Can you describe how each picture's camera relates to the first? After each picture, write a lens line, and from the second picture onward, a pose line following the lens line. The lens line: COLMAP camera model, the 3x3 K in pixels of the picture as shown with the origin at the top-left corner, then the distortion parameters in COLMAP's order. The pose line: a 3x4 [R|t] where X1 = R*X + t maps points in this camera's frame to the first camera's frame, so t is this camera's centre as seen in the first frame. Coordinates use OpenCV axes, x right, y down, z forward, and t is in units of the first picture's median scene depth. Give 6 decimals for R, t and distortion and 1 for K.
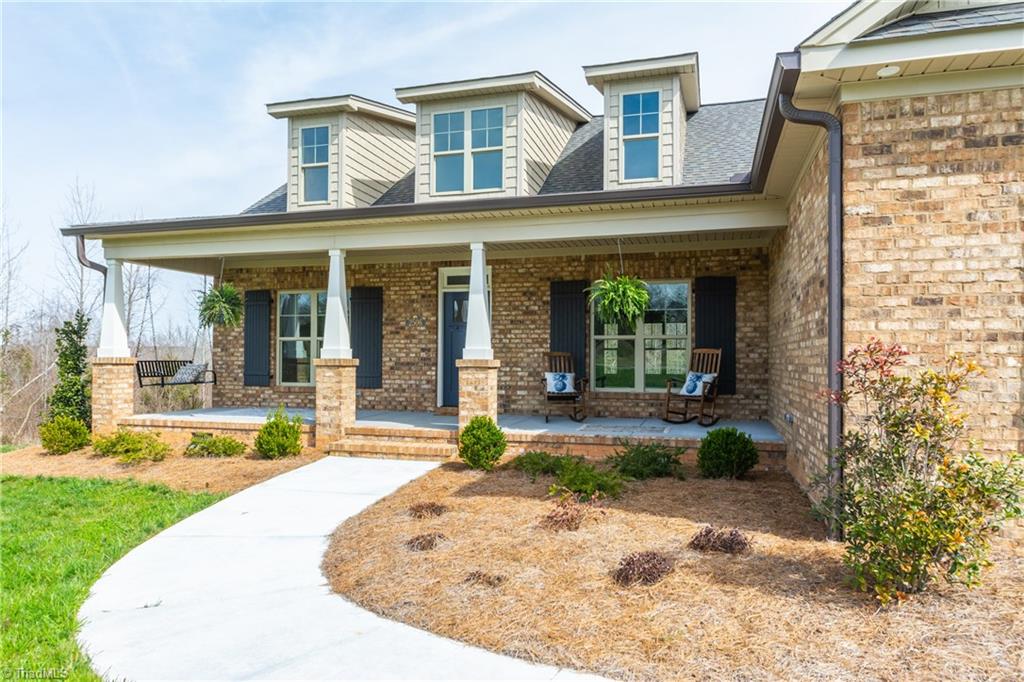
lens RADIAL K [[655.2, 0, 514.3], [0, 655.2, 349.9], [0, 0, 1]] dist [0.001975, -0.000608]
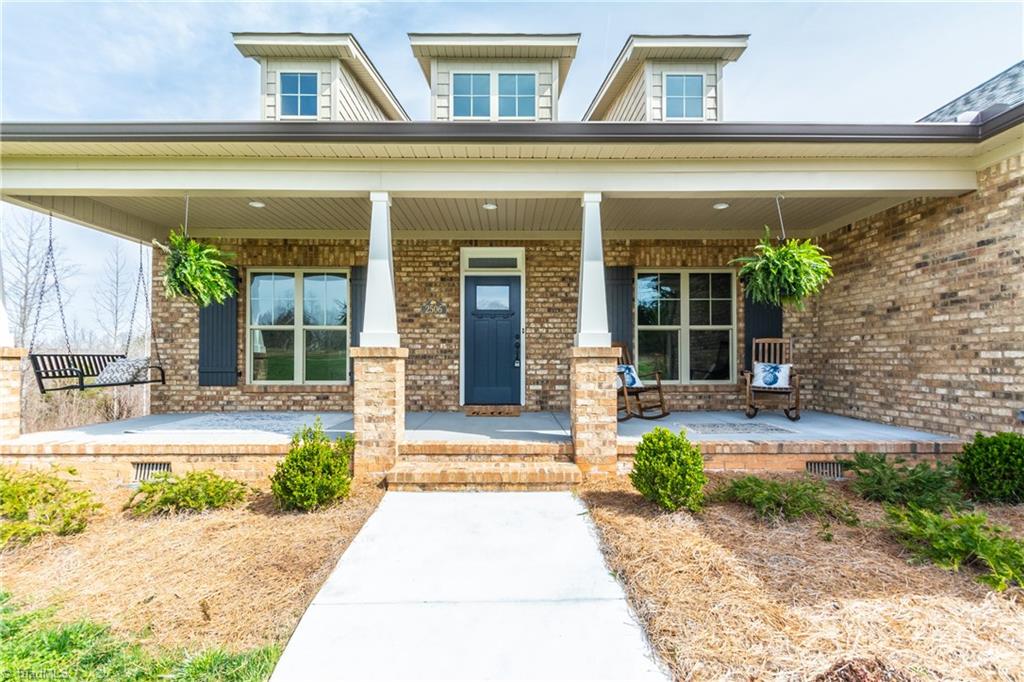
lens RADIAL K [[448.0, 0, 510.2], [0, 448.0, 352.9], [0, 0, 1]] dist [0.008076, -0.006115]
pose [[0.958707, -0.001614, 0.284390, -0.233406], [0.000793, 0.999995, 0.003002, 0.015187], [-0.284394, -0.002652, 0.958704, 0.421035]]
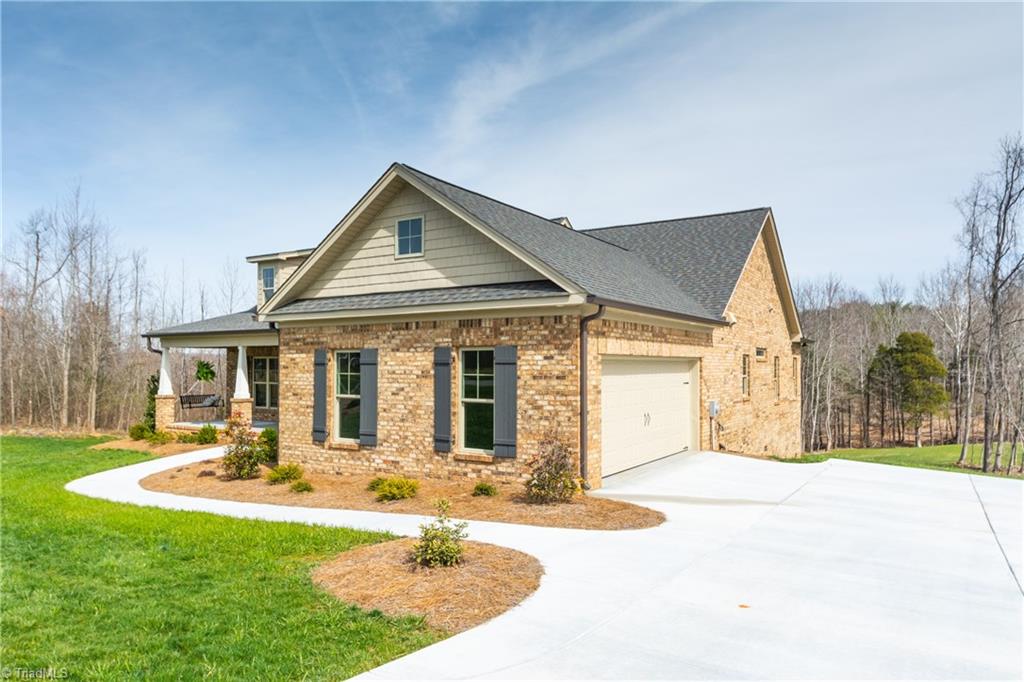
lens RADIAL K [[673.9, 0, 512.0], [0, 673.9, 341.0], [0, 0, 1]] dist [-0.000082, -0.000022]
pose [[0.958904, -0.011334, -0.283504, 0.968798], [0.004736, 0.999702, -0.023948, -0.094355], [0.283691, 0.021621, 0.958672, -0.676378]]
